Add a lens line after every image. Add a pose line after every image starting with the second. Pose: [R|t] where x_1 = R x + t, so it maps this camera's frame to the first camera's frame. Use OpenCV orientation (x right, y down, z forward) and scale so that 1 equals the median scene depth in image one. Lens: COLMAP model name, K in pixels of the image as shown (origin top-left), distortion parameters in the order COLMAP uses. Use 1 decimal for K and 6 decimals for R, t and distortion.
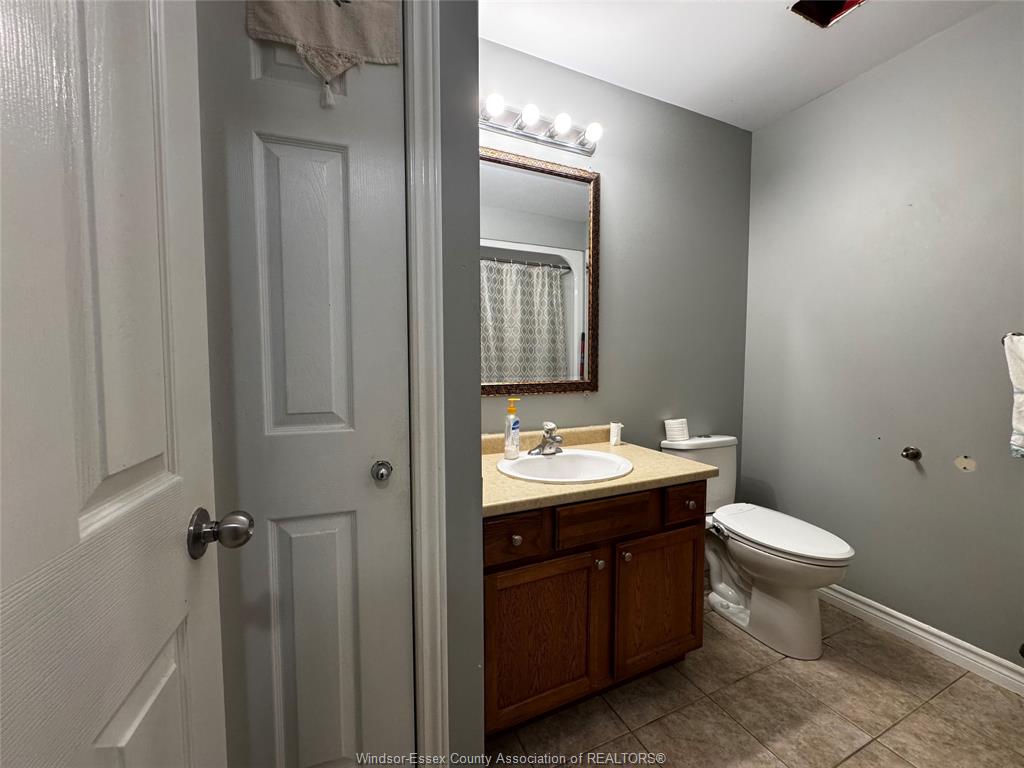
lens RADIAL K [[410.1, 0, 510.7], [0, 410.1, 385.3], [0, 0, 1]] dist [-0.004094, 0.001121]
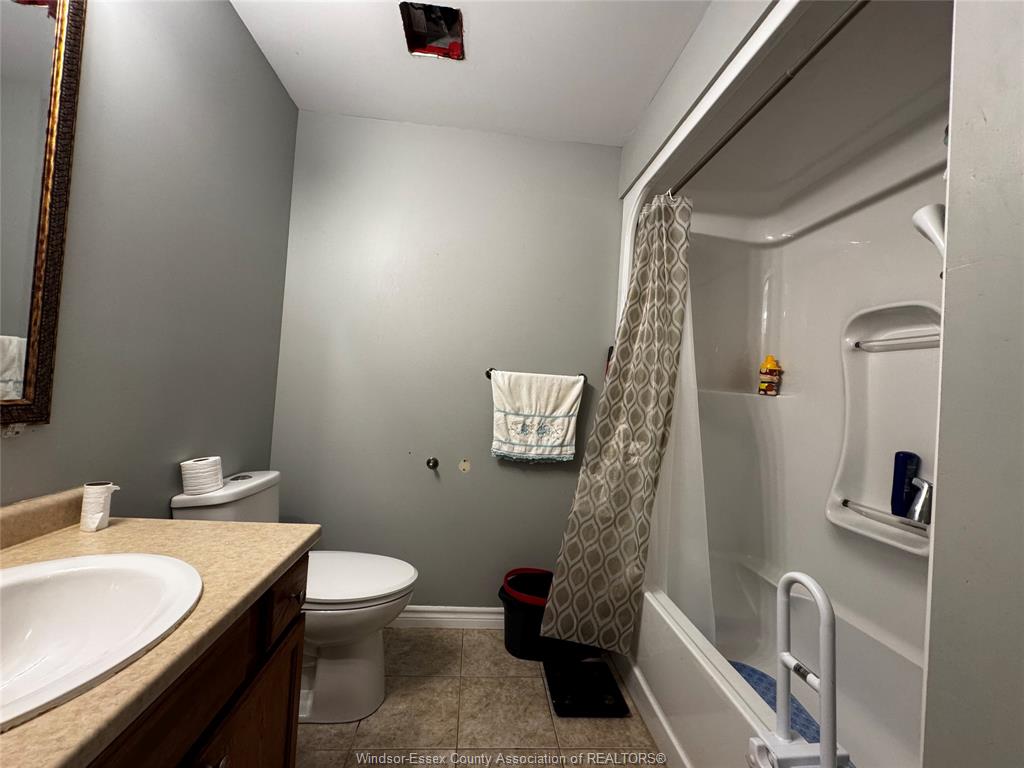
lens RADIAL K [[410.1, 0, 514.8], [0, 410.1, 381.3], [0, 0, 1]] dist [-0.004094, 0.001121]
pose [[0.328161, 0.041969, 0.943689, -0.059738], [-0.010977, 0.999115, -0.040617, -0.021642], [-0.944558, 0.002970, 0.328332, 0.369079]]
